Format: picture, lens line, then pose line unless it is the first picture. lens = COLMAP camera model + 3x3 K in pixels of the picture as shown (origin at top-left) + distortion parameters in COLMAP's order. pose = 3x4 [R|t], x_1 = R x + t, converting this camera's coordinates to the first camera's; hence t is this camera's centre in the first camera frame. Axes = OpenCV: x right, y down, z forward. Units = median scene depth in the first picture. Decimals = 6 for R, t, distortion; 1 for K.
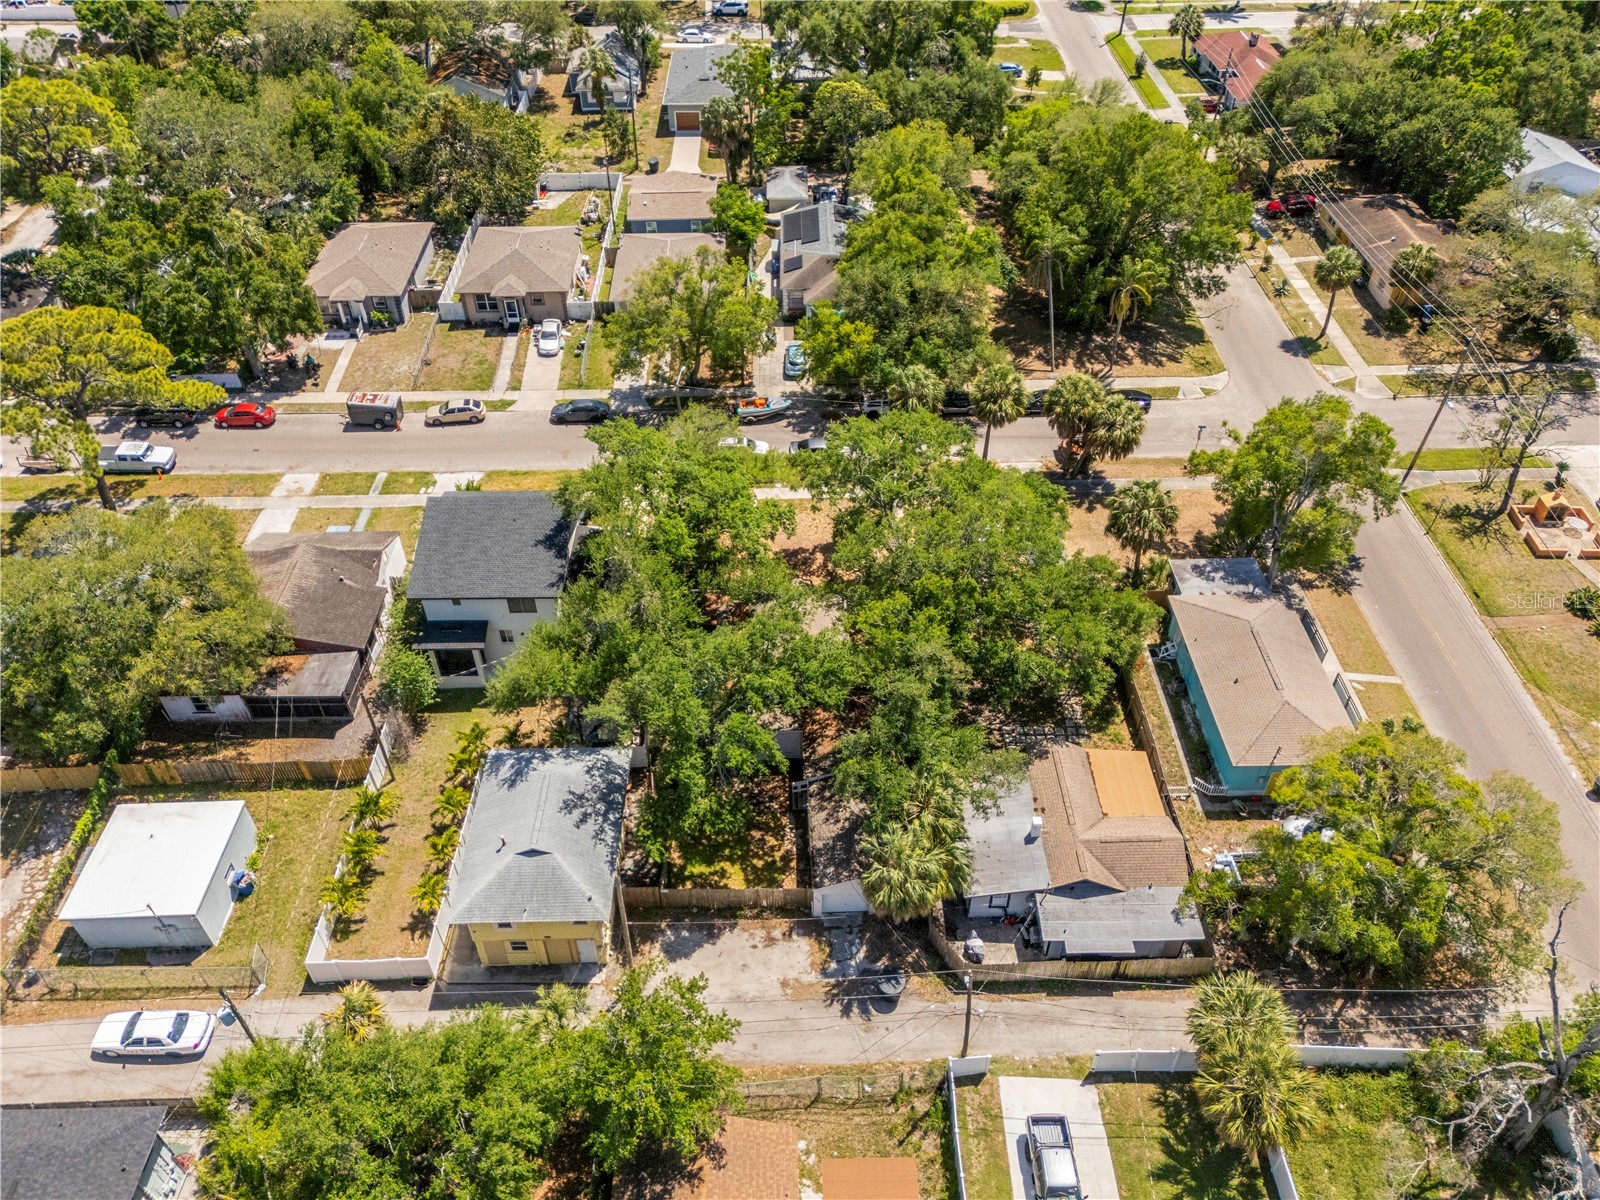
lens RADIAL K [[1173.8, 0, 800.0], [0, 1173.8, 600.0], [0, 0, 1]] dist [0.080160, -0.071170]
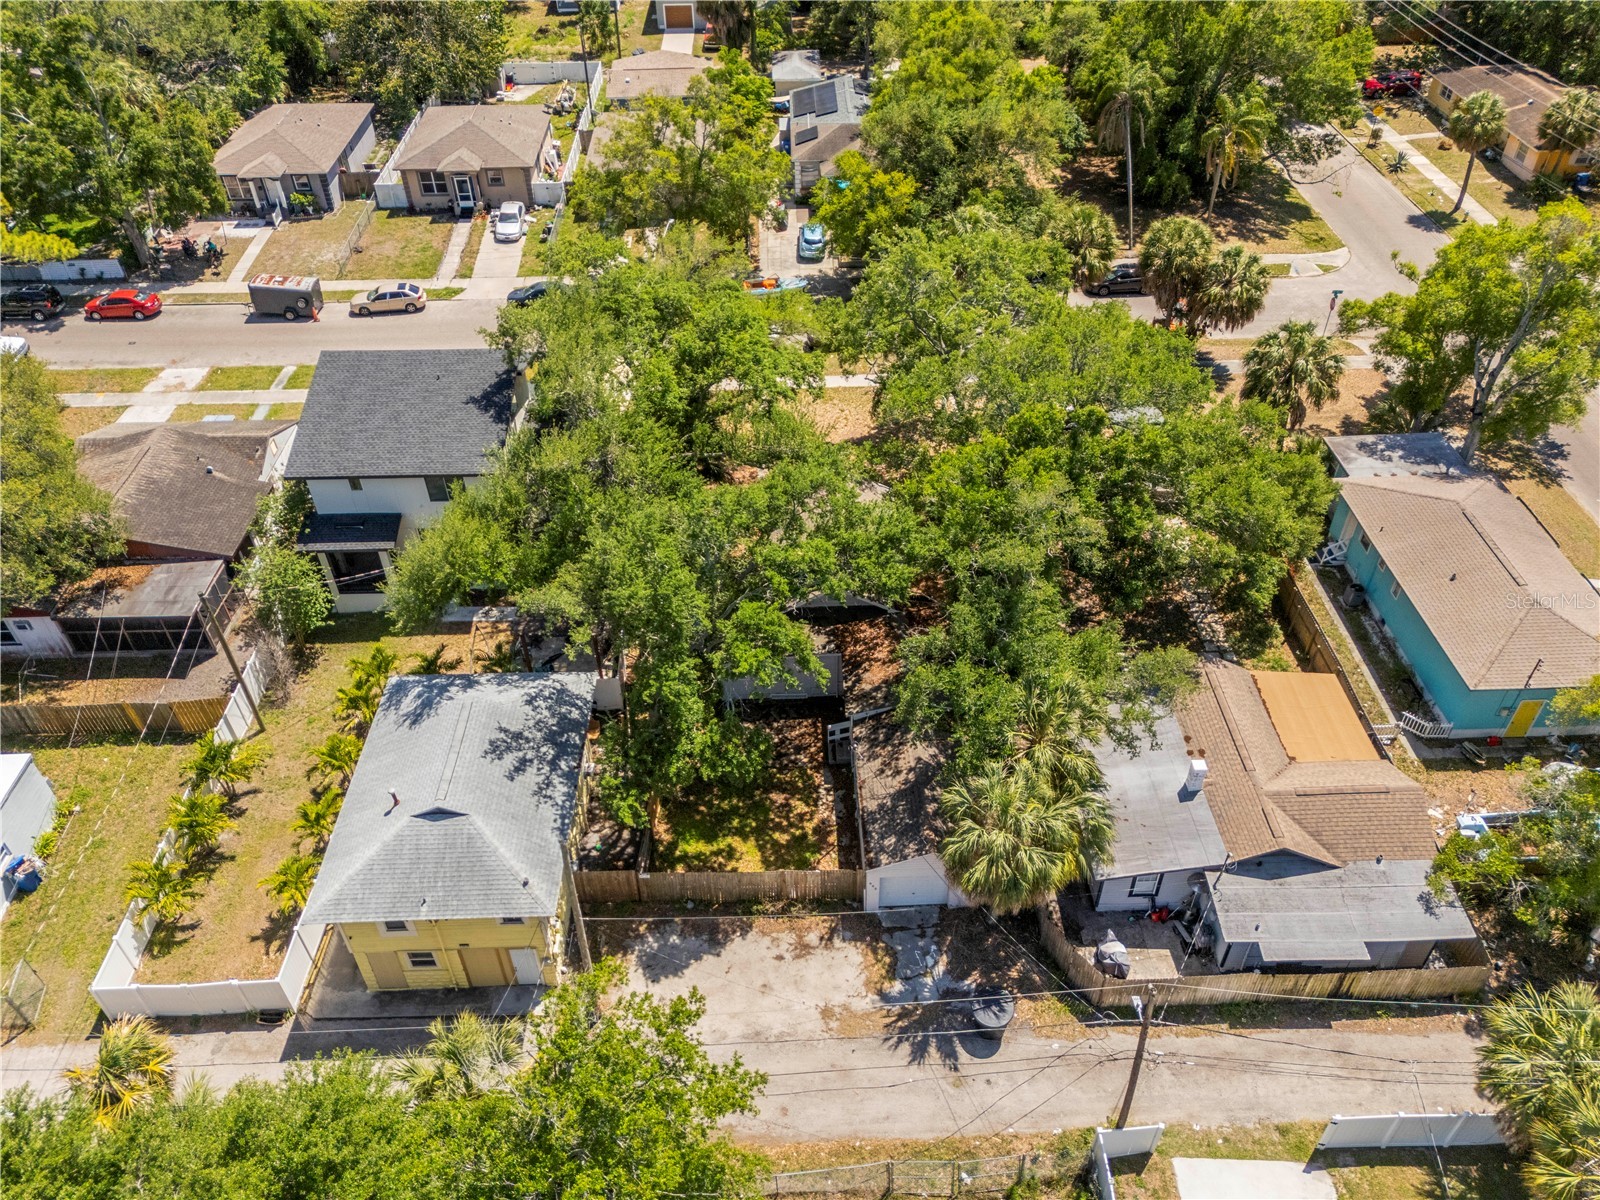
lens RADIAL K [[1173.8, 0, 800.0], [0, 1173.8, 600.0], [0, 0, 1]] dist [0.080160, -0.071170]
pose [[0.999936, -0.011270, -0.000634, -0.021498], [0.011247, 0.999543, -0.028065, 0.098567], [0.000950, 0.028056, 0.999606, 0.292229]]
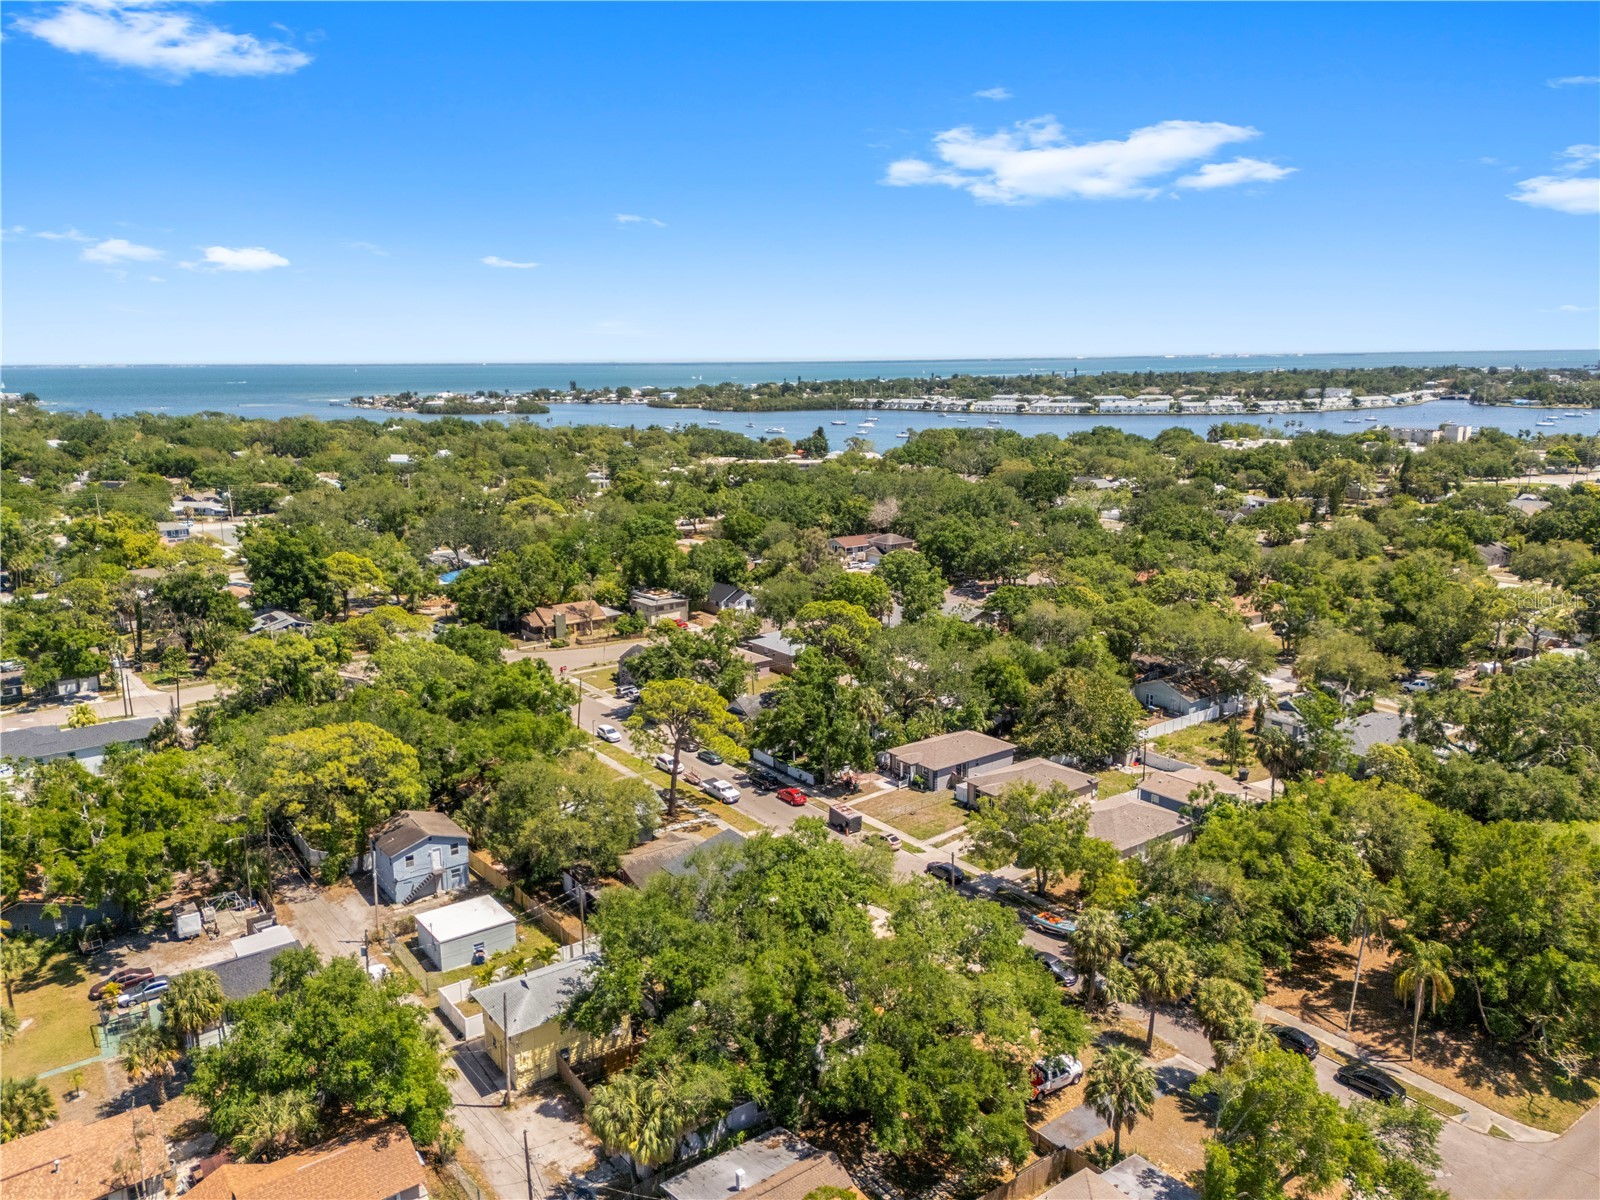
lens RADIAL K [[1173.8, 0, 800.0], [0, 1173.8, 600.0], [0, 0, 1]] dist [0.080160, -0.071170]
pose [[0.576790, 0.165361, -0.799981, 0.979821], [-0.545732, 0.806705, -0.226724, -0.032078], [0.607857, 0.567347, 0.555542, 0.052633]]
